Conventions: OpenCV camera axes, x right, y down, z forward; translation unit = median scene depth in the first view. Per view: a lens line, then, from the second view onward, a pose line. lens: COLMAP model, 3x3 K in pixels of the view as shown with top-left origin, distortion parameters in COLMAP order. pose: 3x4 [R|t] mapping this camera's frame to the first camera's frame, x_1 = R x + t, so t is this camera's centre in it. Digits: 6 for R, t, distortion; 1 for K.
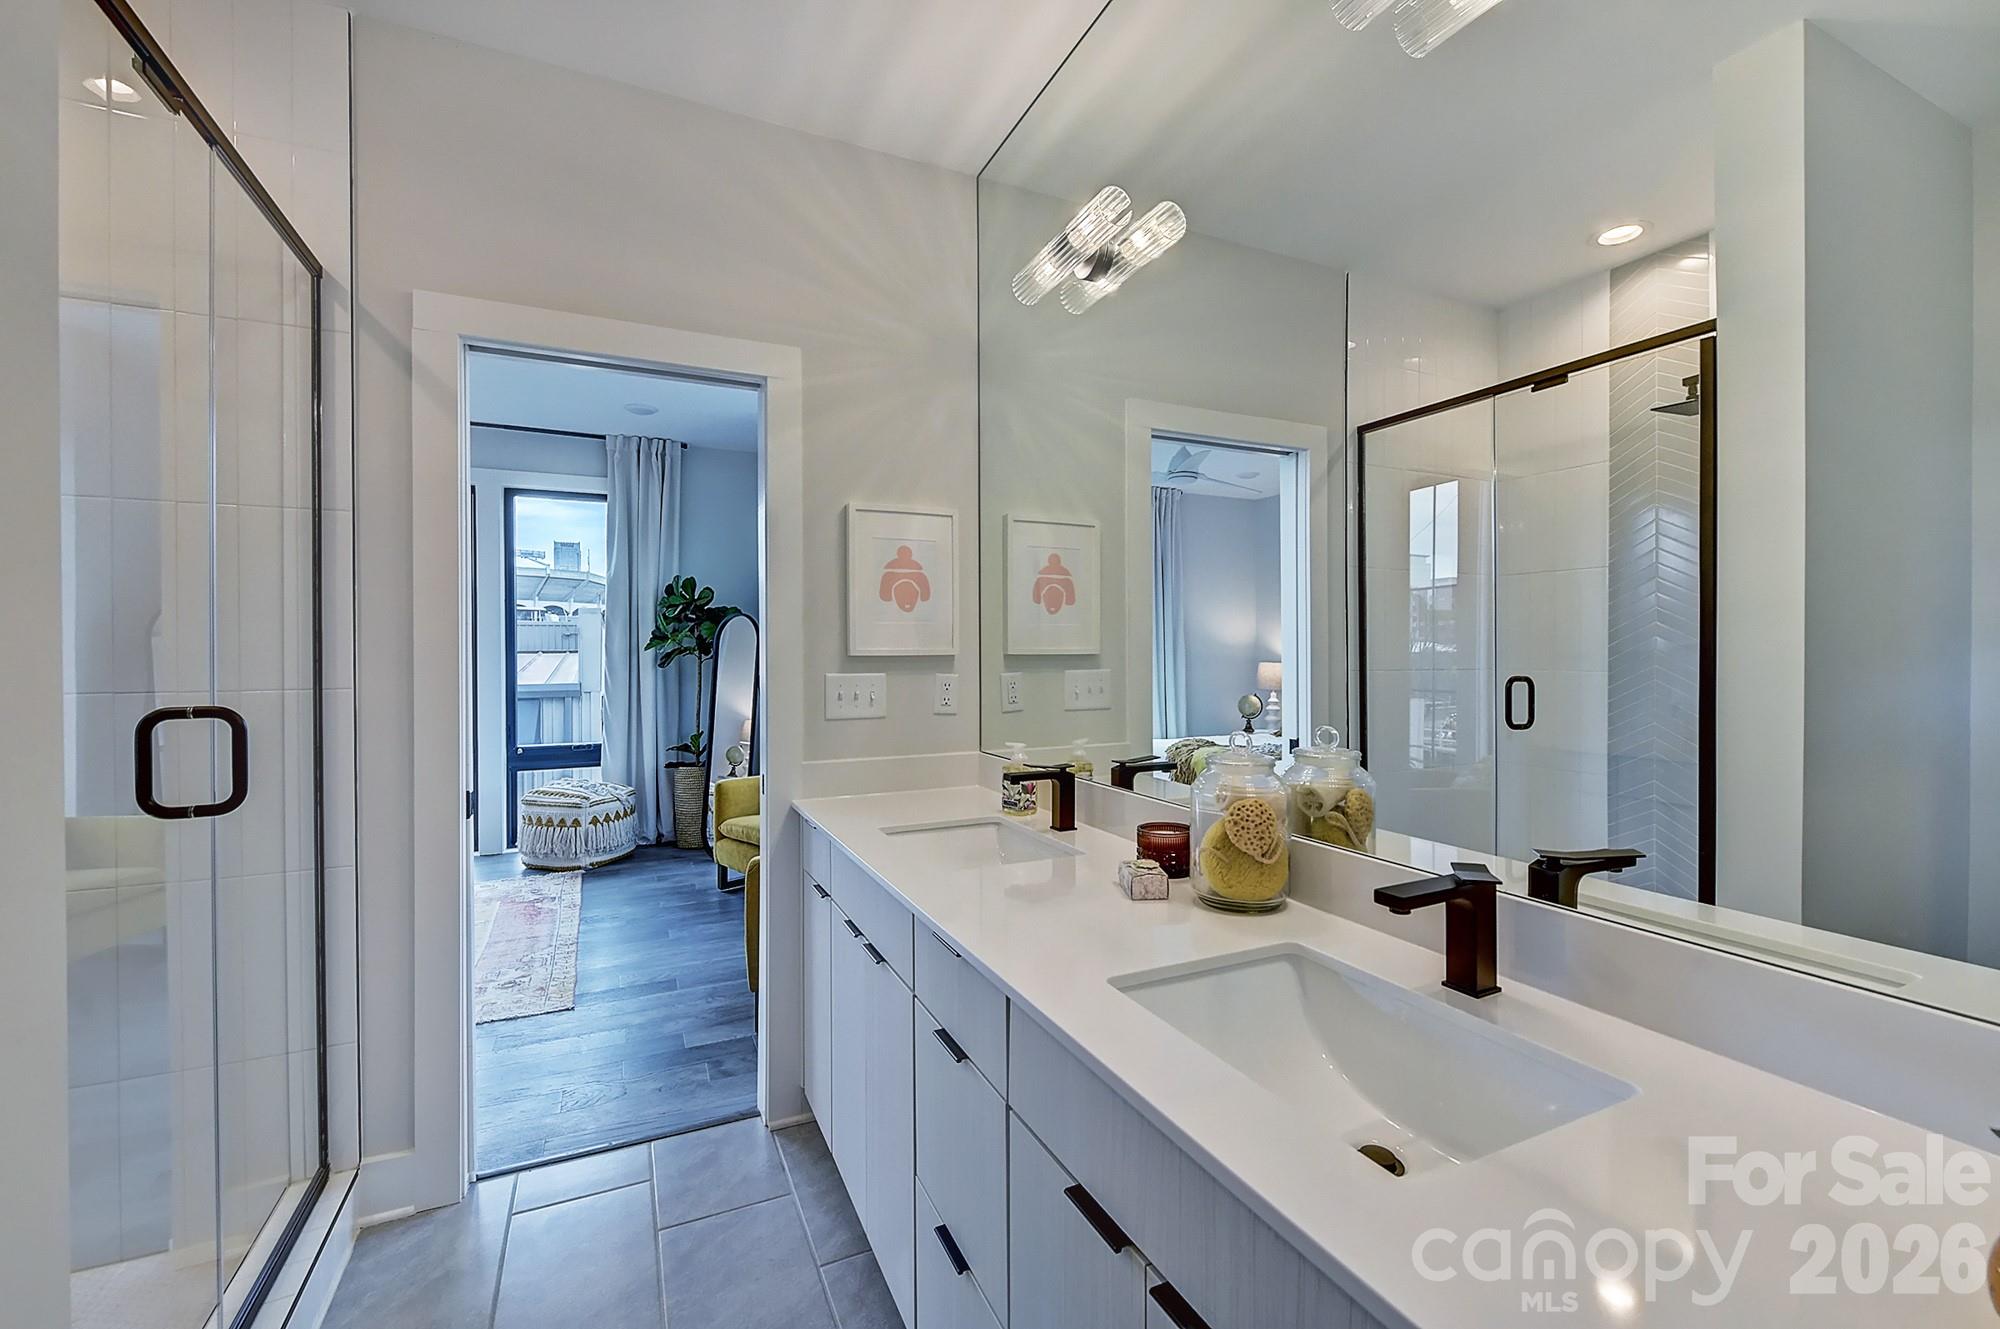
lens RADIAL K [[842.9, 0, 996.9], [0, 842.9, 655.0], [0, 0, 1]] dist [-0.000991, -0.000086]
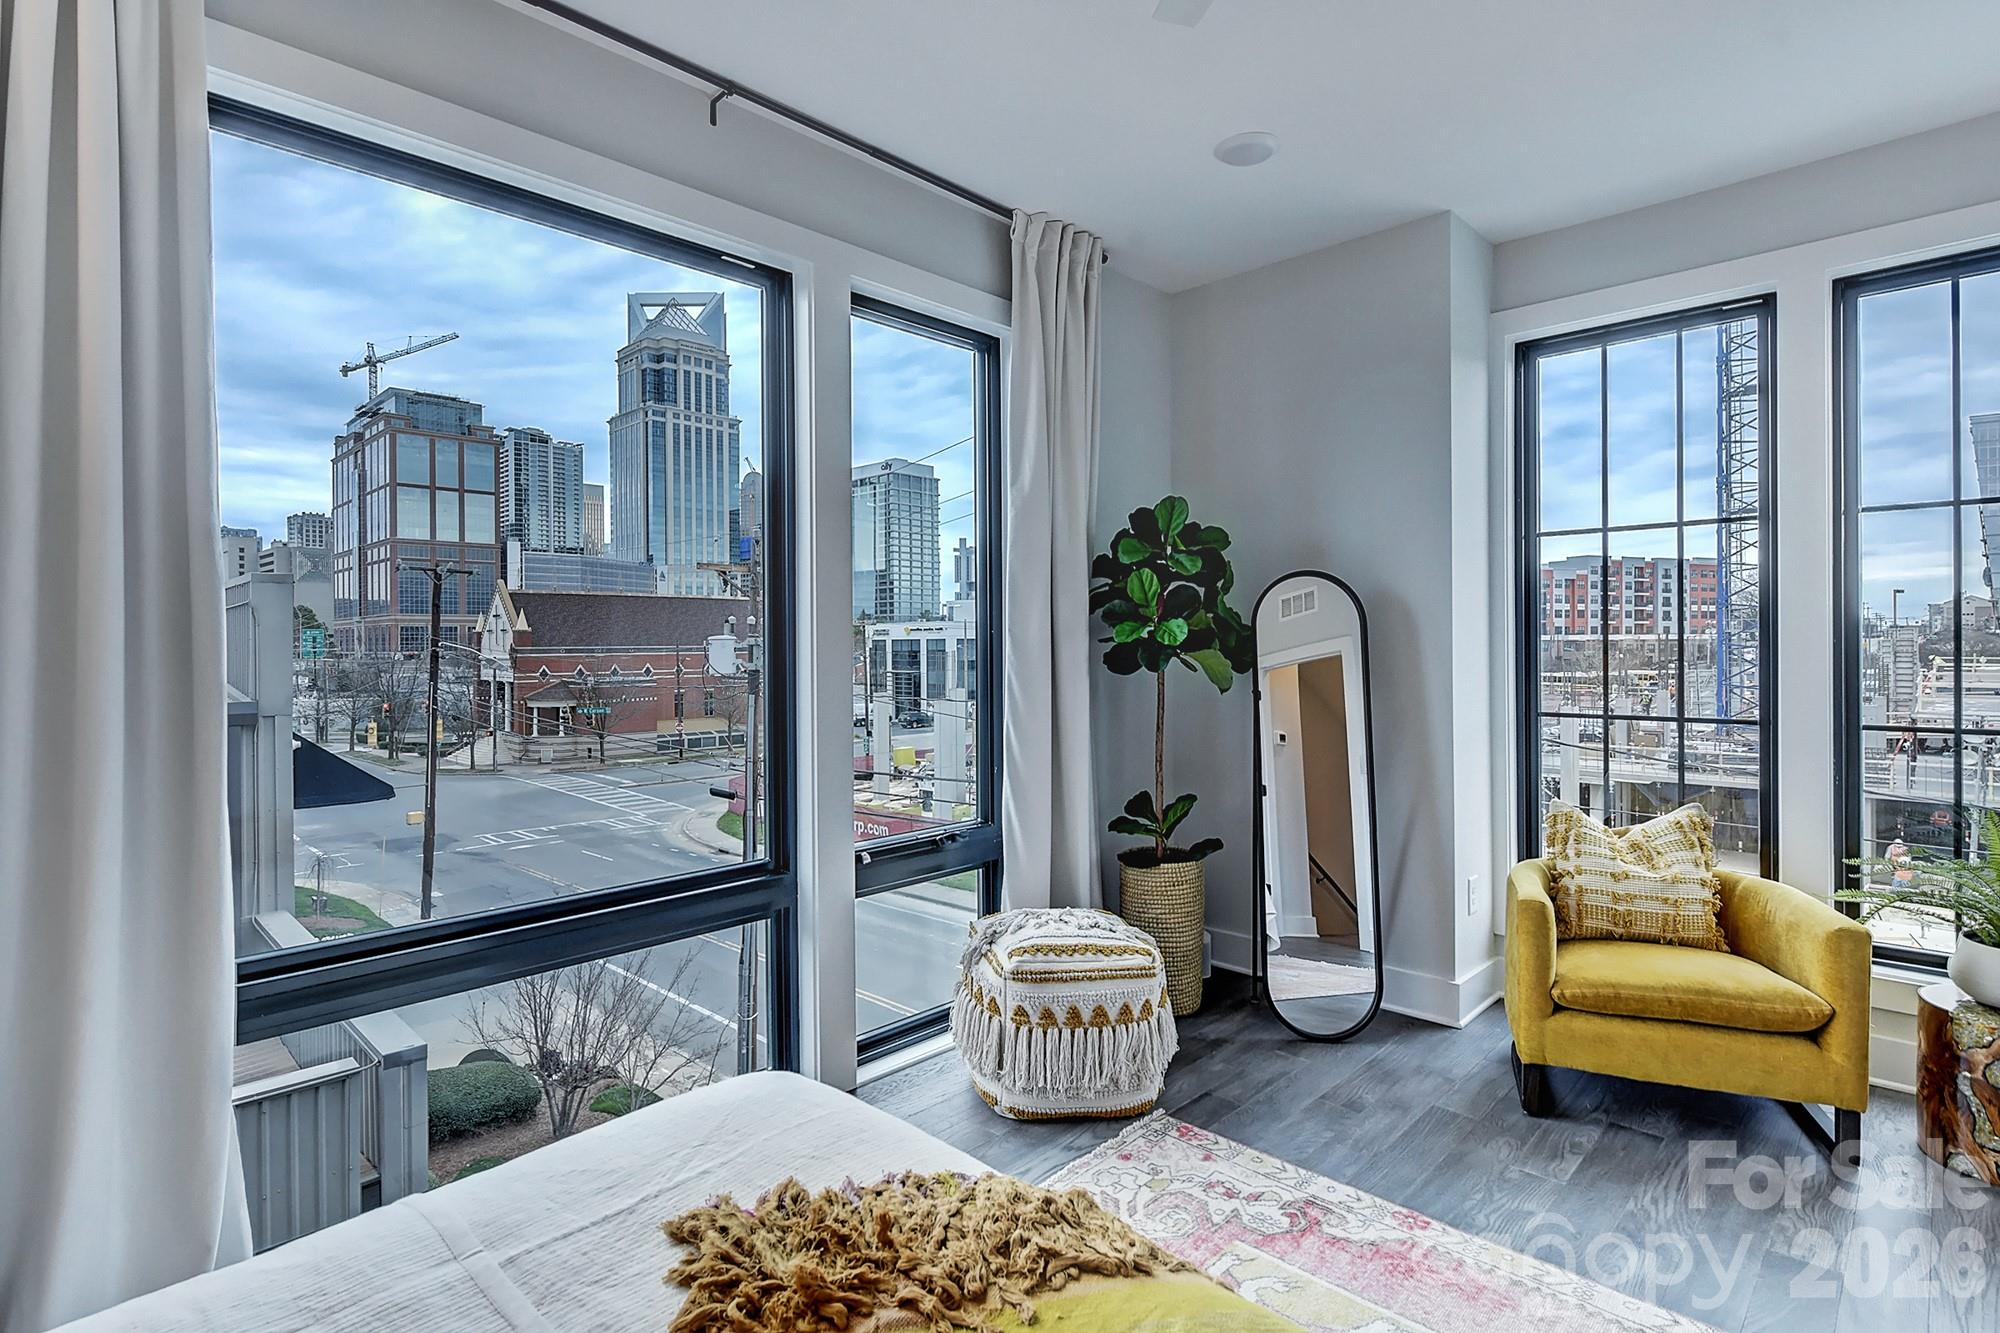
lens RADIAL K [[988.4, 0, 1018.2], [0, 988.4, 650.2], [0, 0, 1]] dist [-0.001007, -0.000678]
pose [[0.930463, -0.003879, 0.366366, -0.676858], [0.006764, 0.999955, -0.006592, 0.003973], [-0.366324, 0.008611, 0.930448, 0.459226]]
